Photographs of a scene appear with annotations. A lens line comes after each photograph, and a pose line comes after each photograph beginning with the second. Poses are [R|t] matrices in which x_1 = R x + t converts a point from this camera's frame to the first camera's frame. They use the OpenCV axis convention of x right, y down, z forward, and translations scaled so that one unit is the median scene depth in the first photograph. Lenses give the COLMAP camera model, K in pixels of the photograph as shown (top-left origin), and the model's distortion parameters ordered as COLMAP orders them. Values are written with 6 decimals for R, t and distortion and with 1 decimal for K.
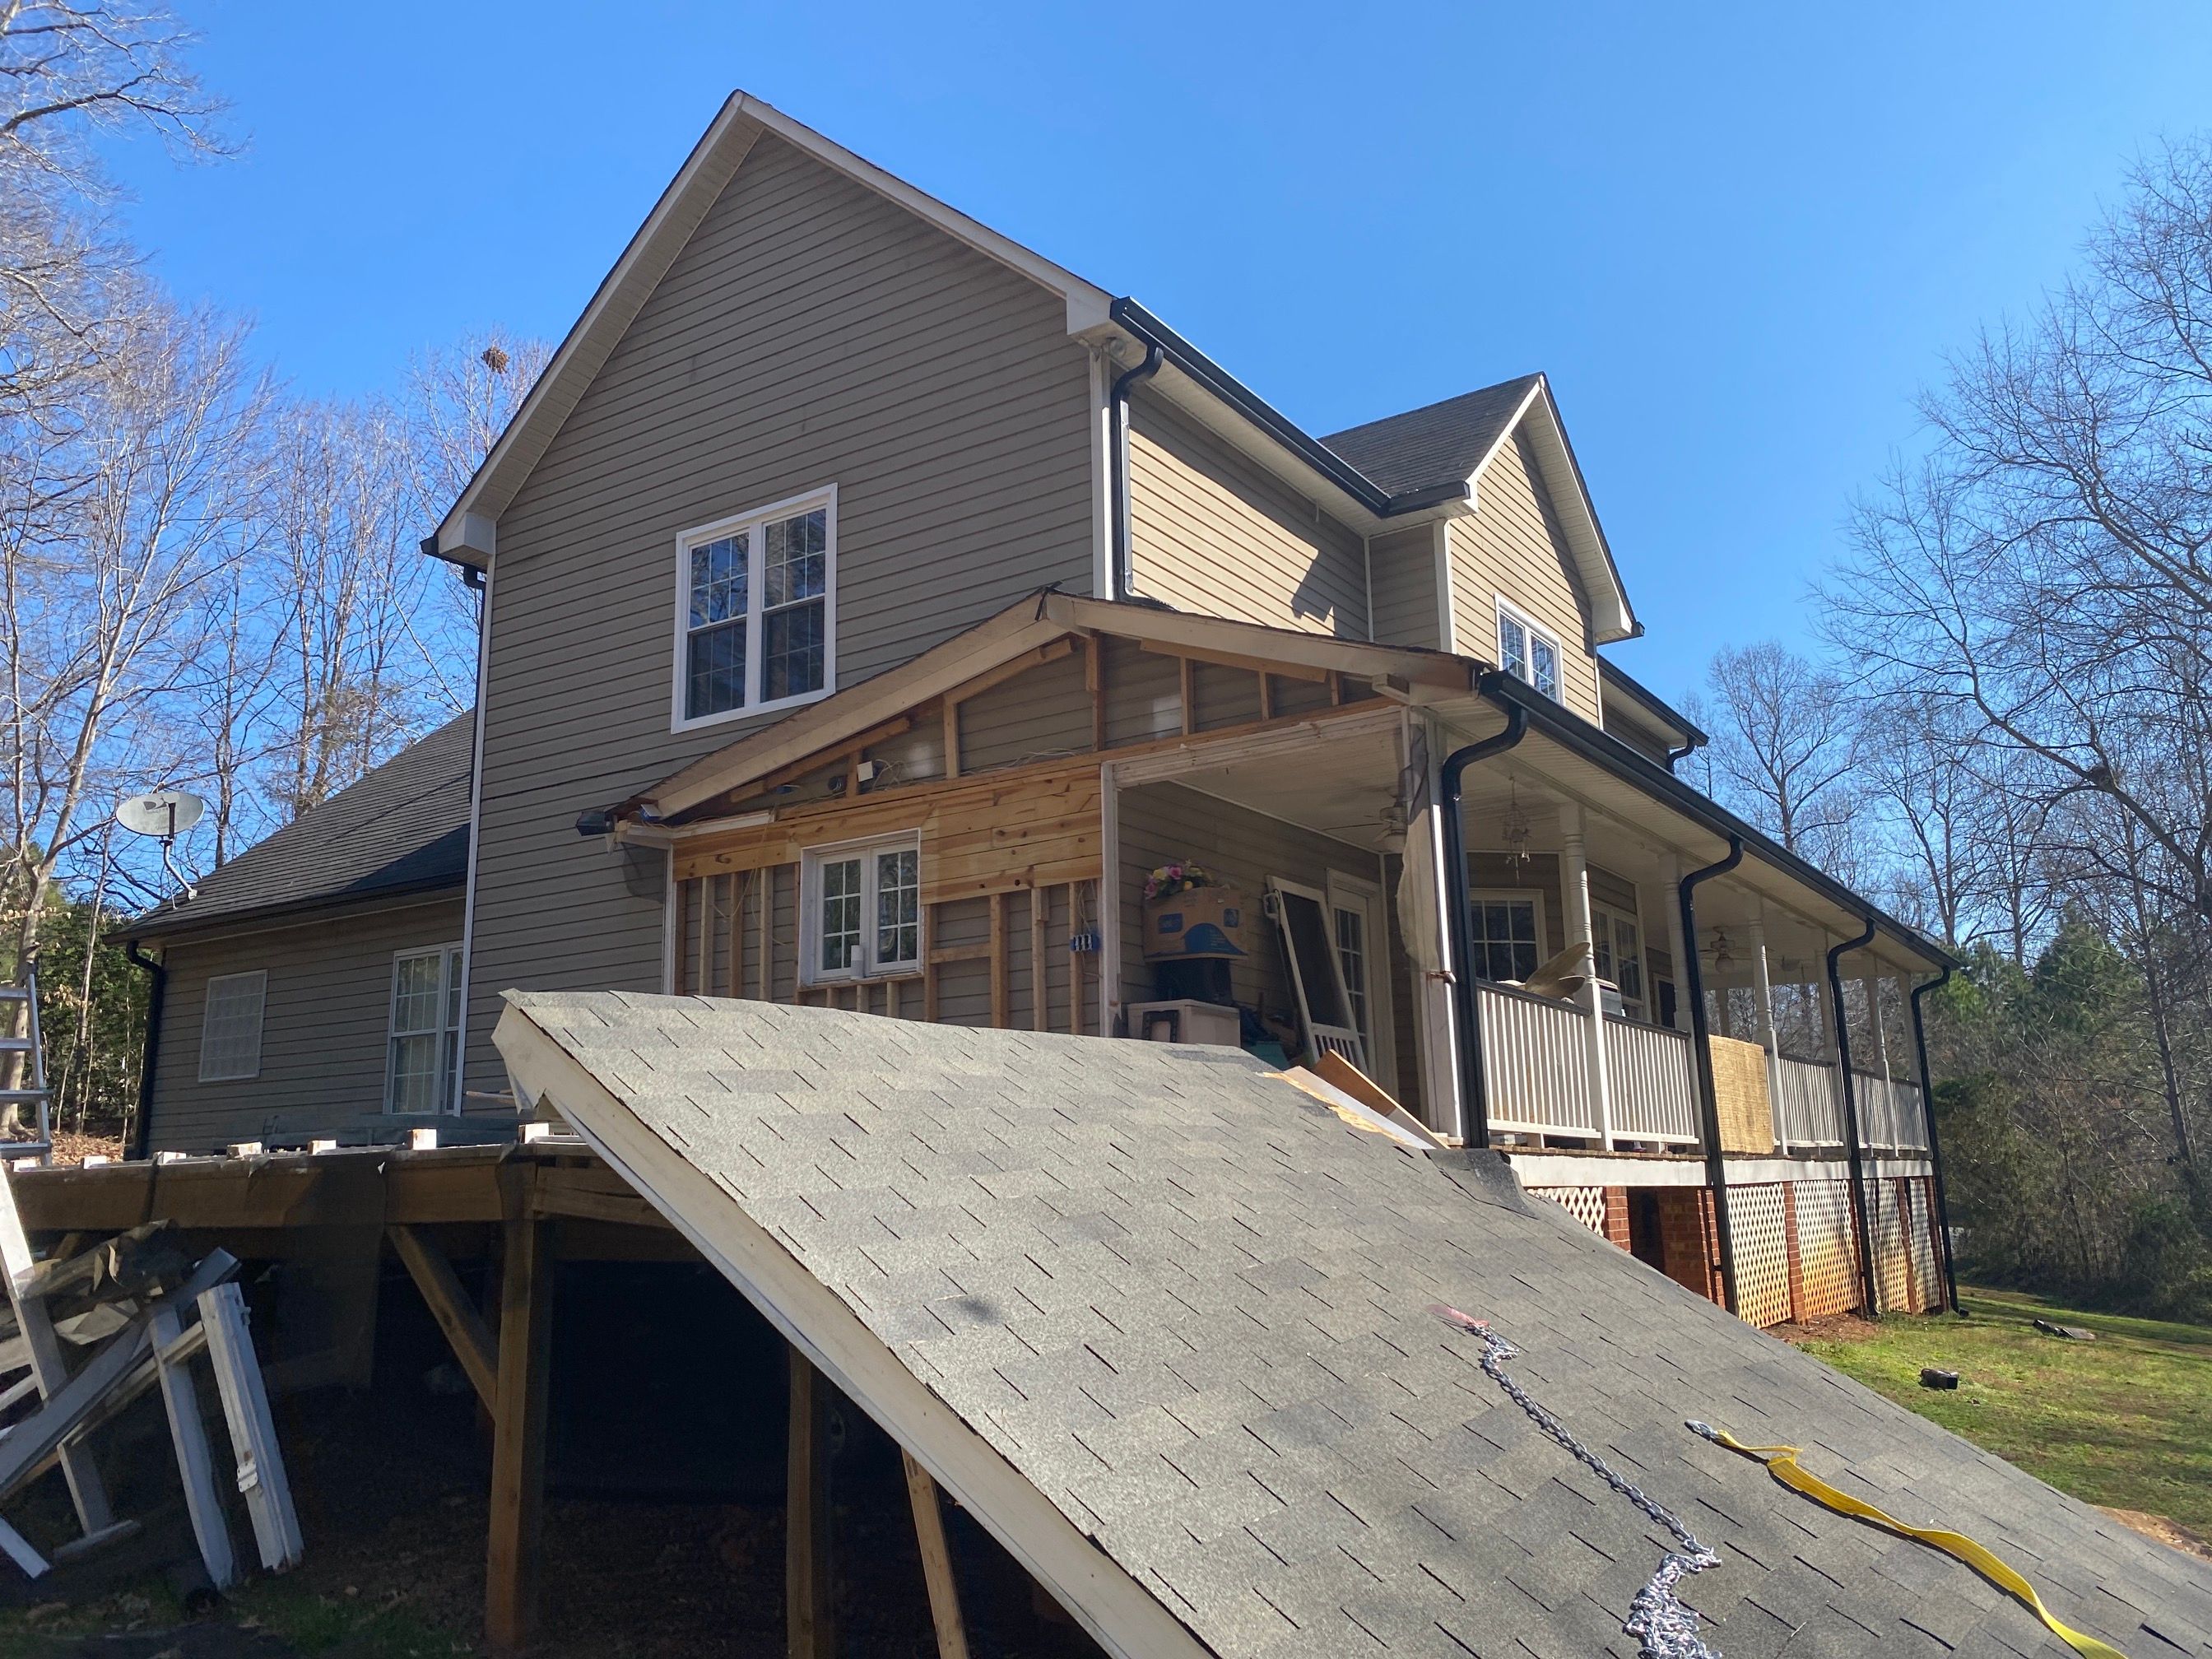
lens RADIAL K [[1634.9, 0, 1116.5], [0, 1634.9, 818.1], [0, 0, 1]] dist [0.032413, -0.032226]
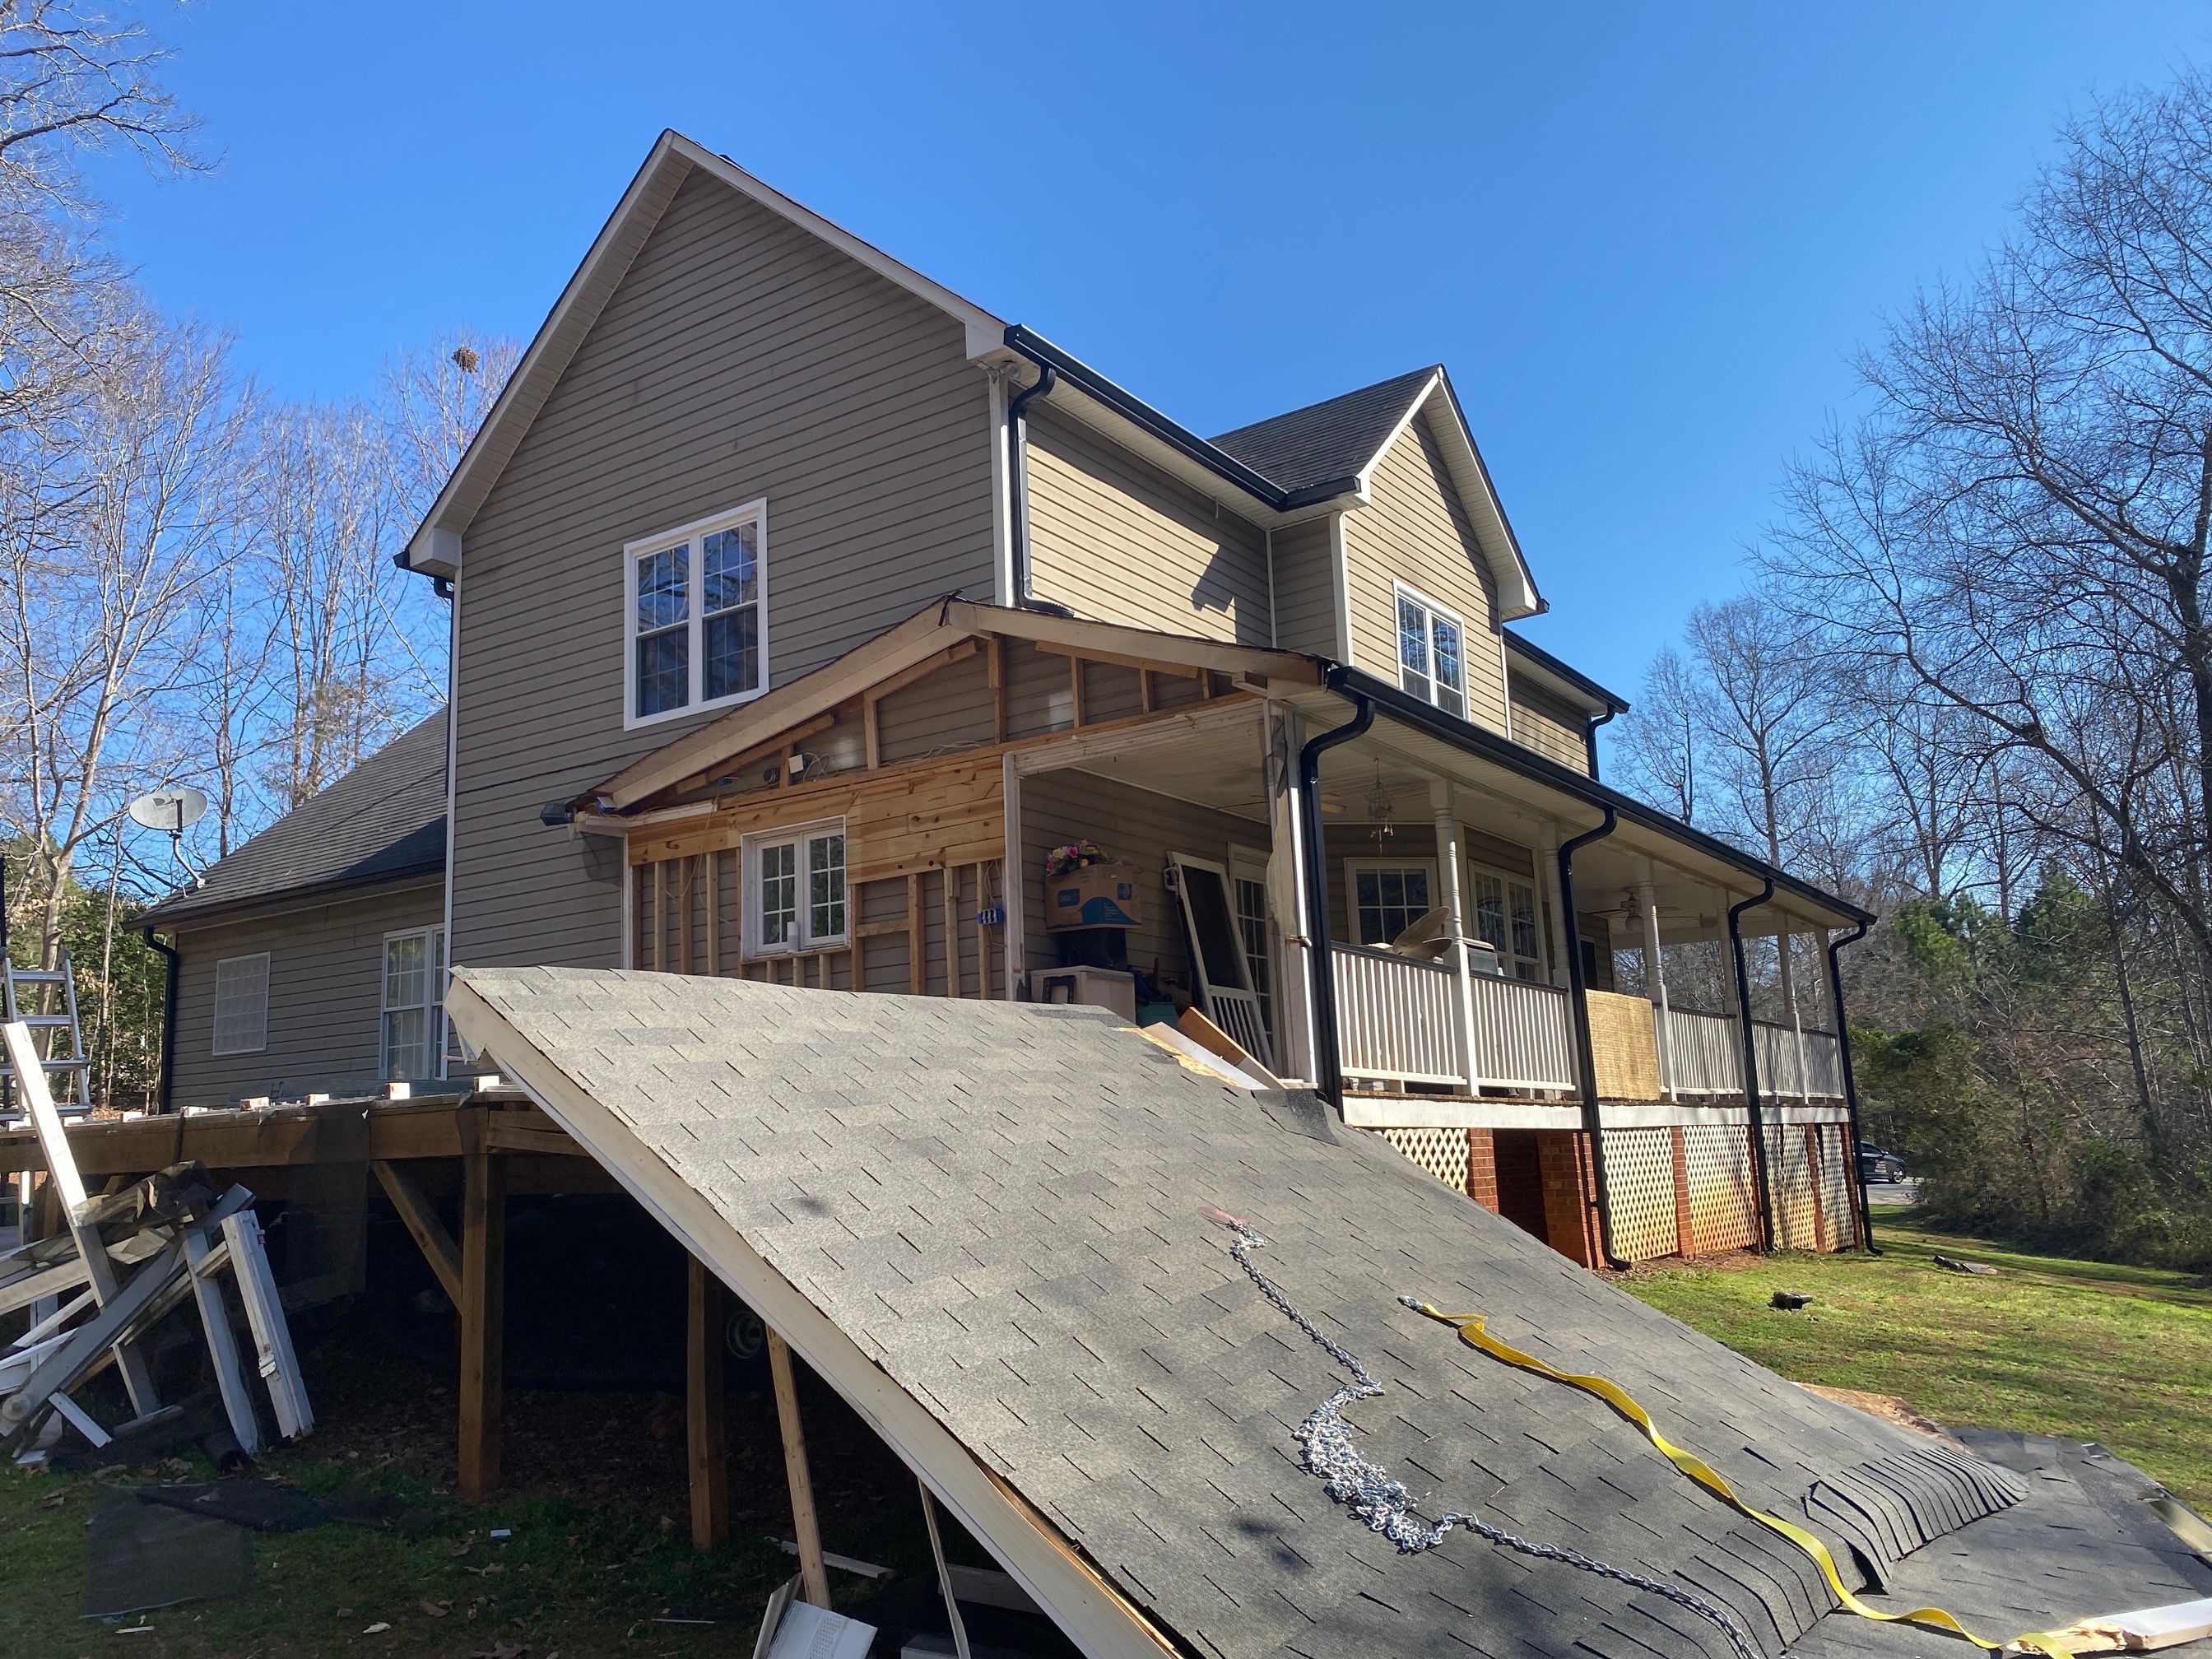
lens RADIAL K [[1740.9, 0, 1090.6], [0, 1740.9, 842.2], [0, 0, 1]] dist [0.030641, -0.032787]
pose [[0.999054, -0.019040, -0.039092, 0.087239], [0.020531, 0.999063, 0.038096, -0.015997], [0.038330, -0.038863, 0.998509, -0.159989]]
